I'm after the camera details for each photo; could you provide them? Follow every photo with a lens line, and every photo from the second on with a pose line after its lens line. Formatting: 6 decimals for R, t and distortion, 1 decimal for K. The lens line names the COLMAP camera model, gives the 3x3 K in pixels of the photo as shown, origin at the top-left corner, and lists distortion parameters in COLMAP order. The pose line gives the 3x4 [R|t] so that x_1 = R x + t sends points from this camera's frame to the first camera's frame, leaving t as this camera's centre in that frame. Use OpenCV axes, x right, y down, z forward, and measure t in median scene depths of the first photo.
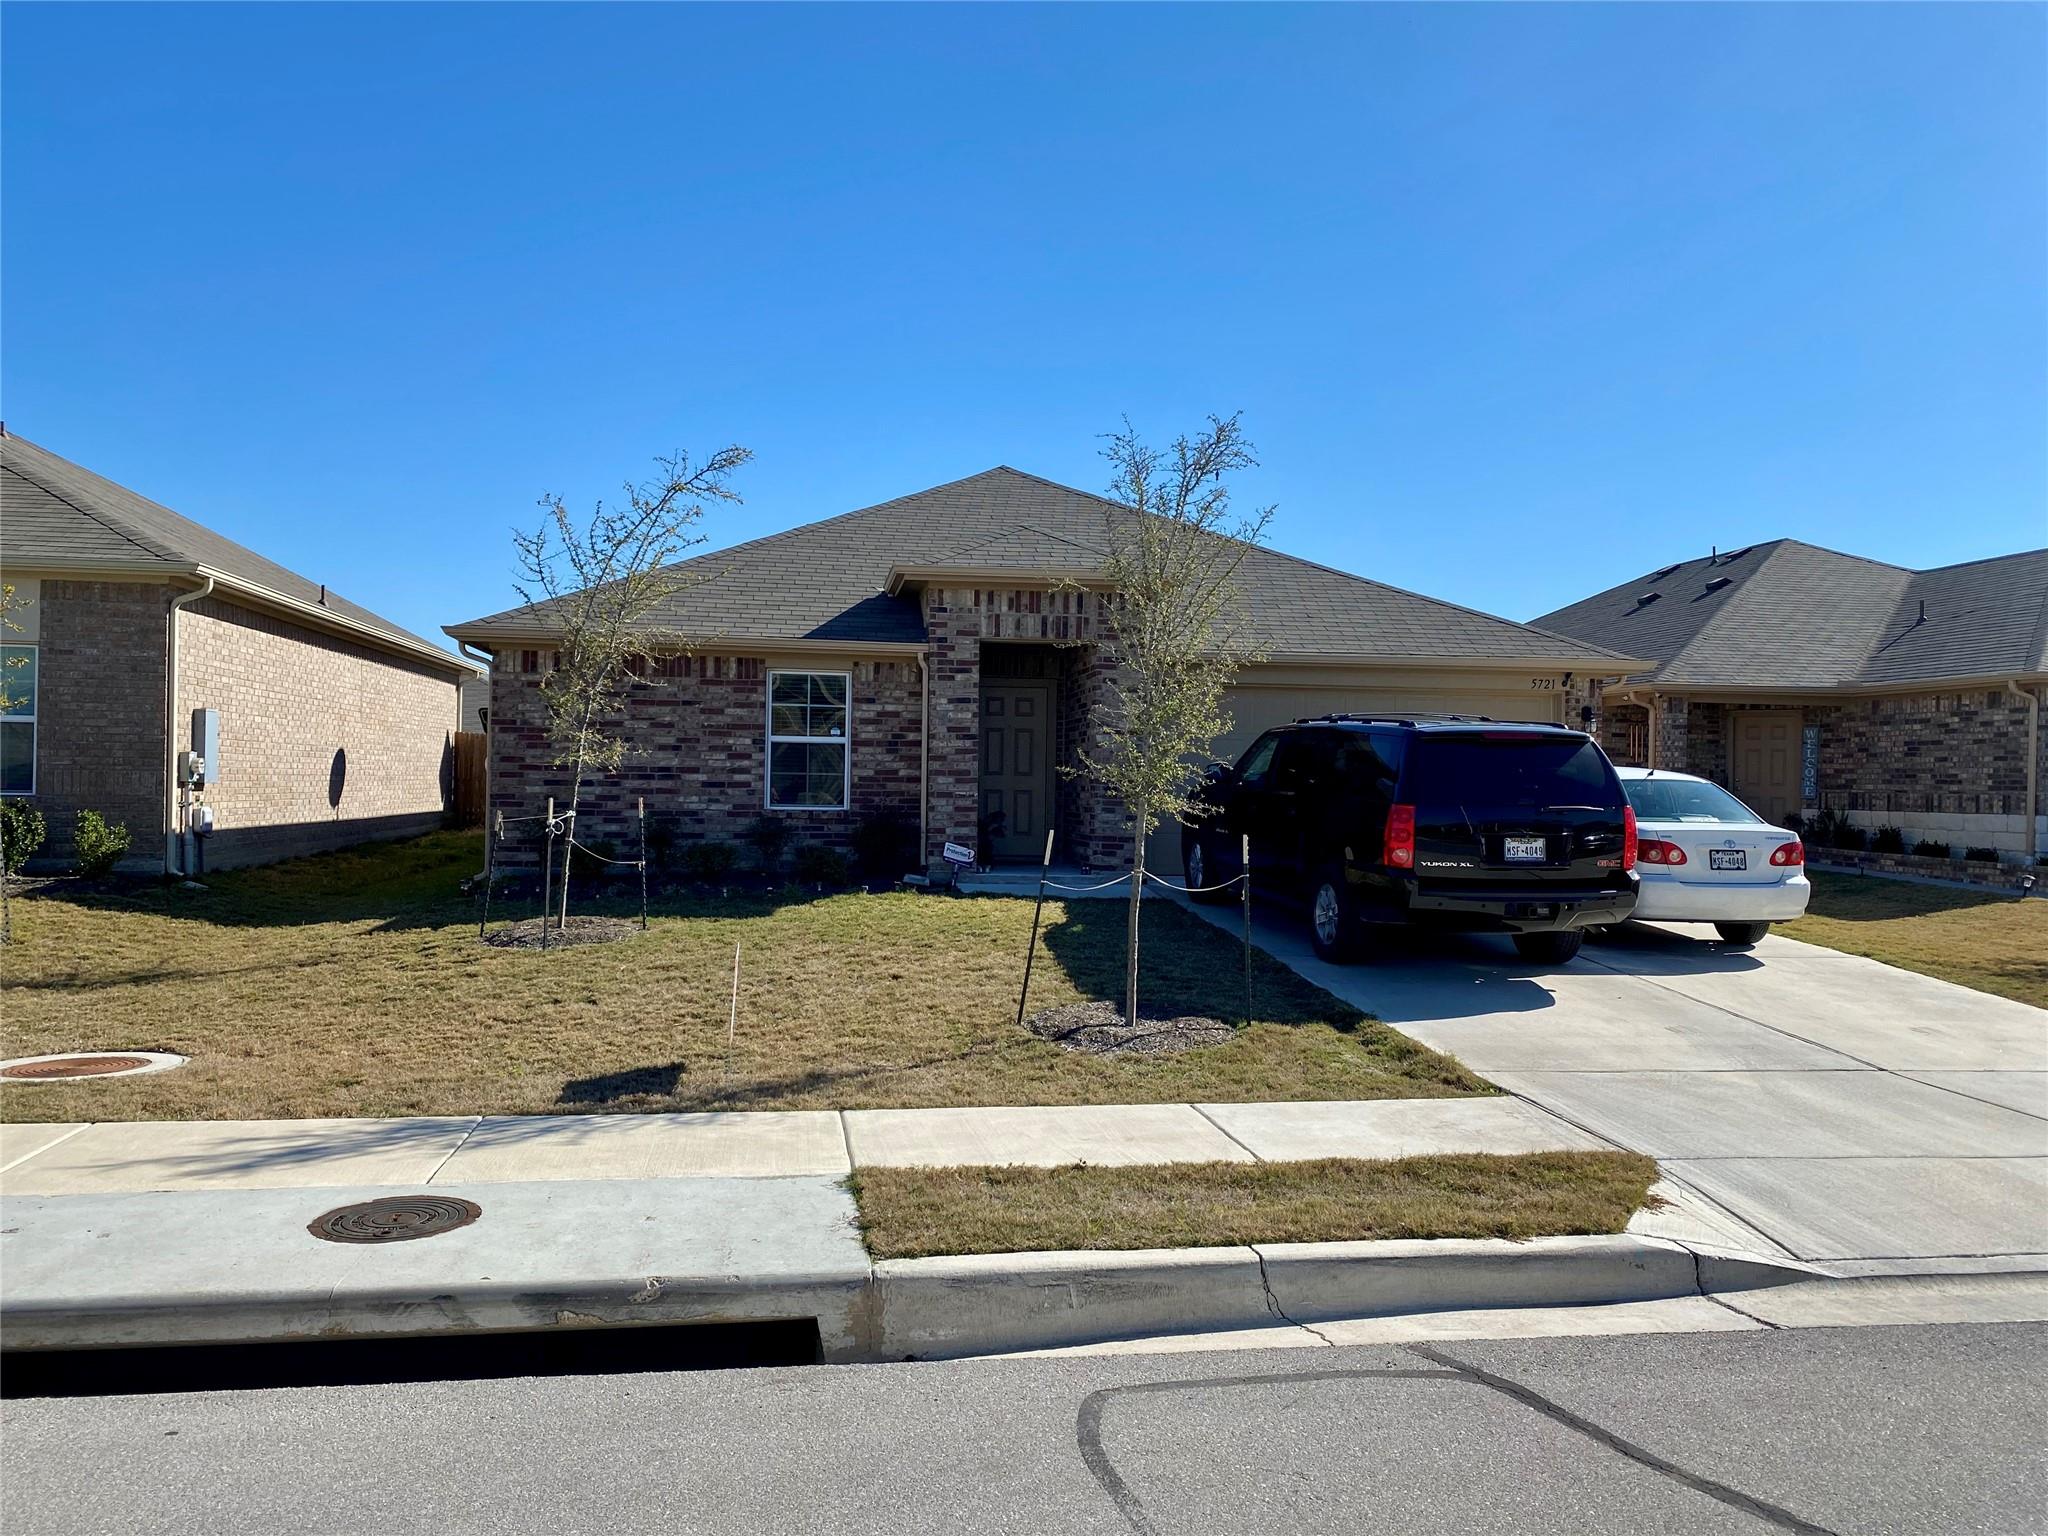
lens RADIAL K [[1537.5, 0, 1039.8], [0, 1537.5, 788.1], [0, 0, 1]] dist [0.096551, -0.002840]
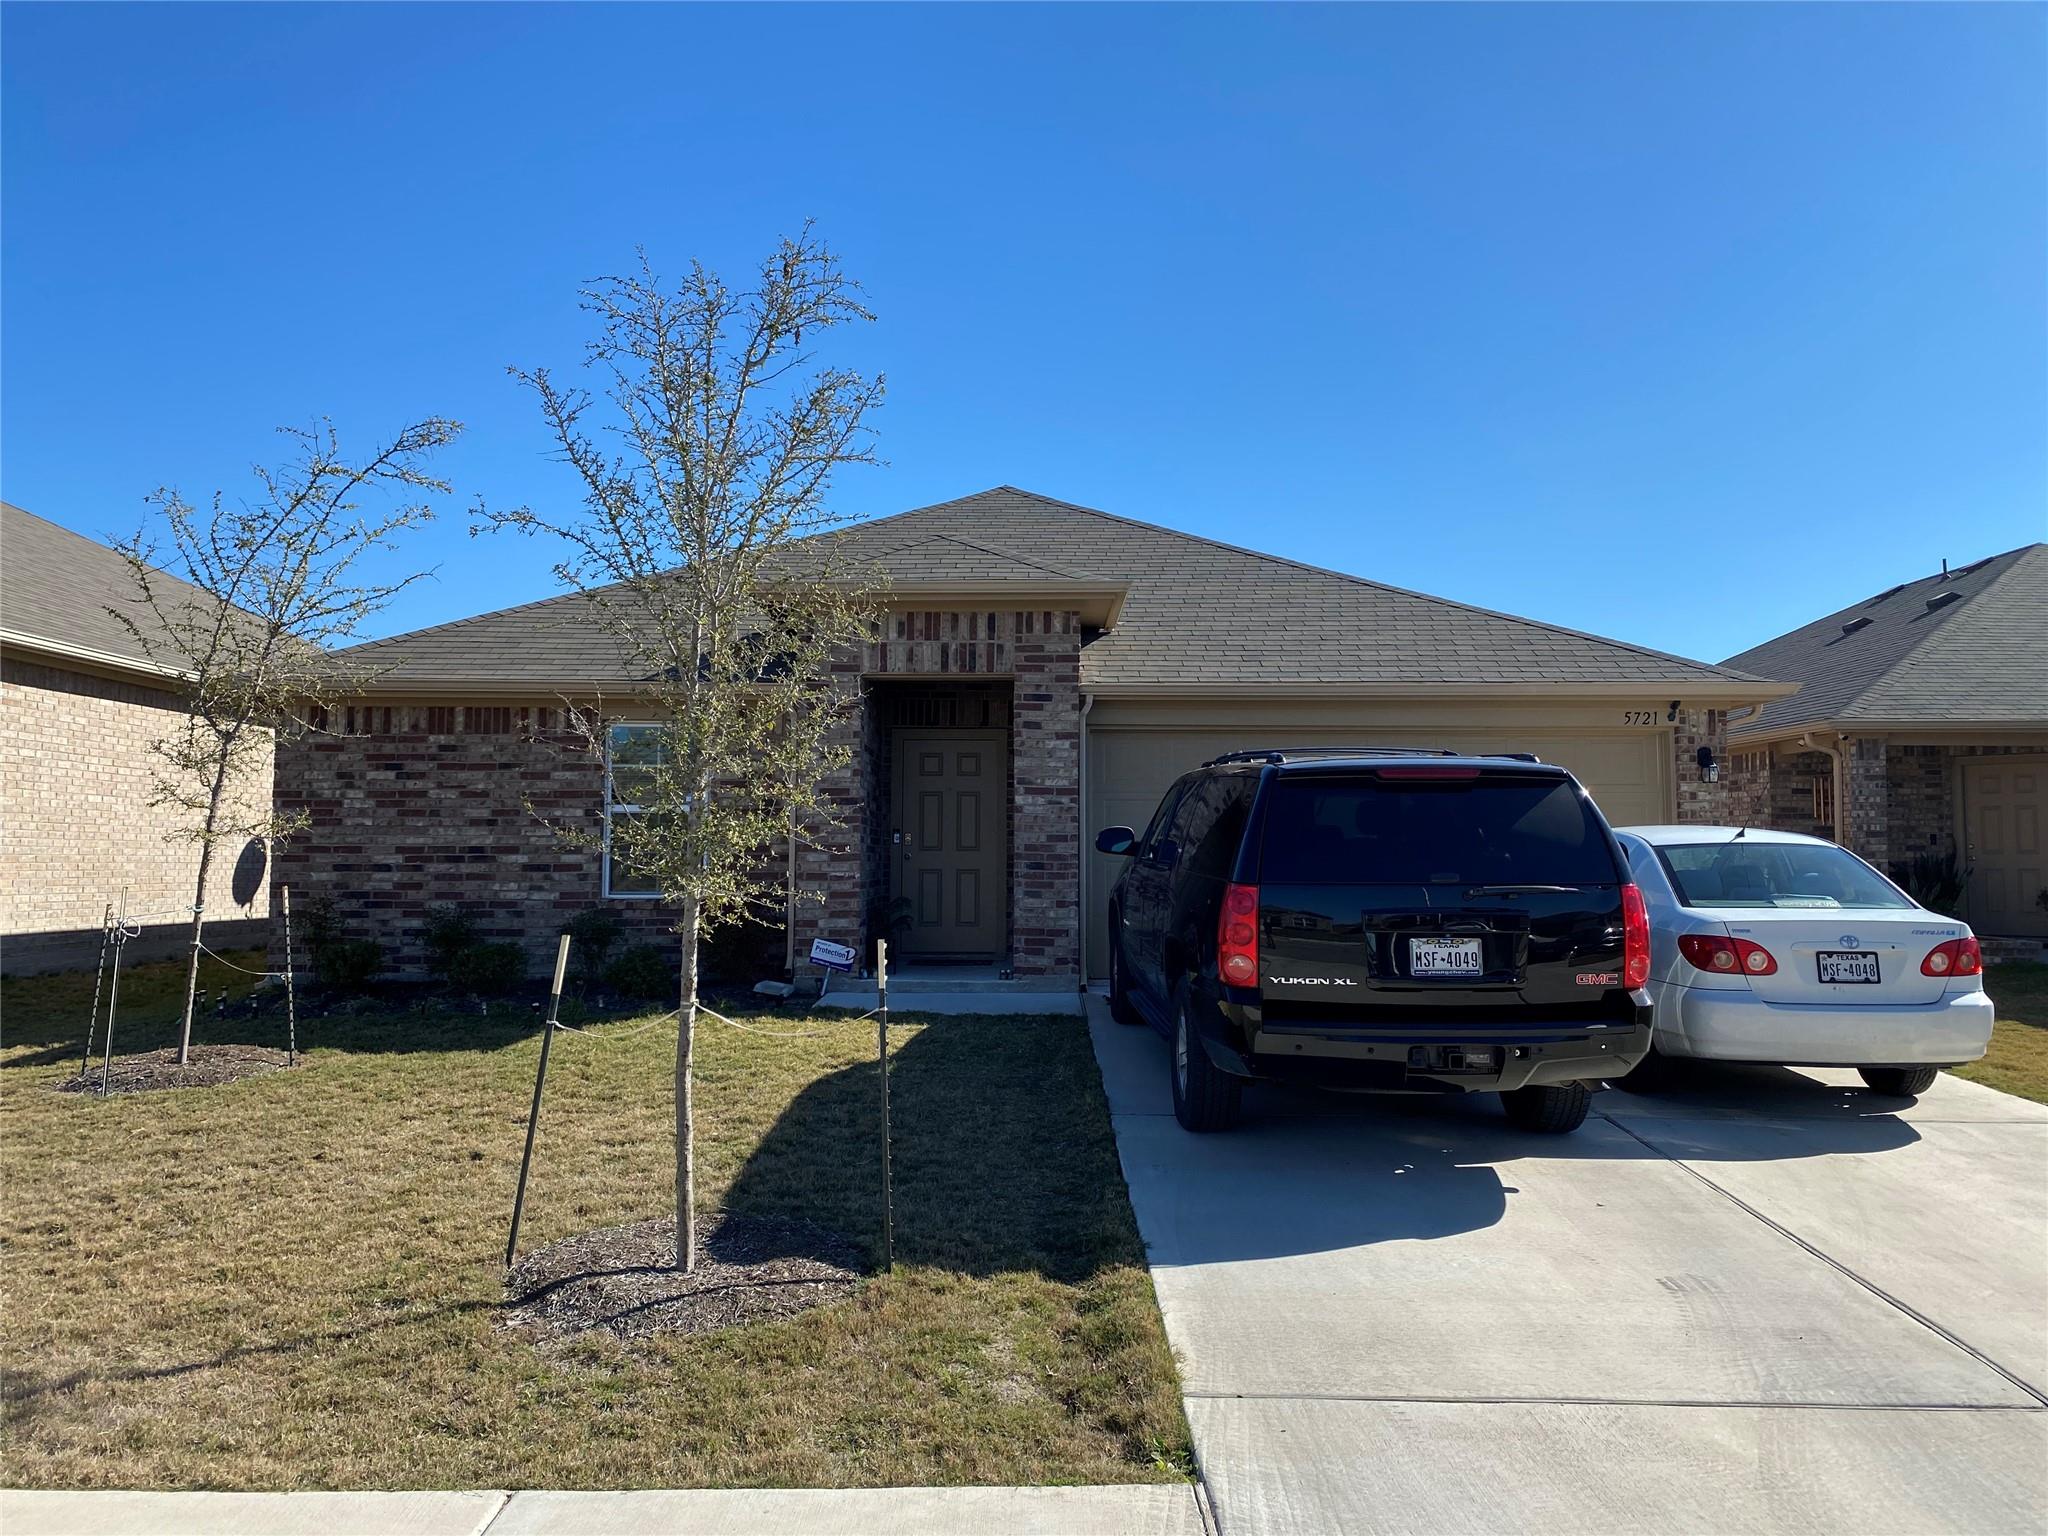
lens RADIAL K [[1558.4, 0, 1024.0], [0, 1558.4, 768.0], [0, 0, 1]] dist [0.062873, 0.005147]
pose [[0.988053, -0.021908, -0.152547, 0.161781], [0.012011, 0.997780, -0.065500, 0.002524], [0.153644, 0.062885, 0.986123, 0.238618]]
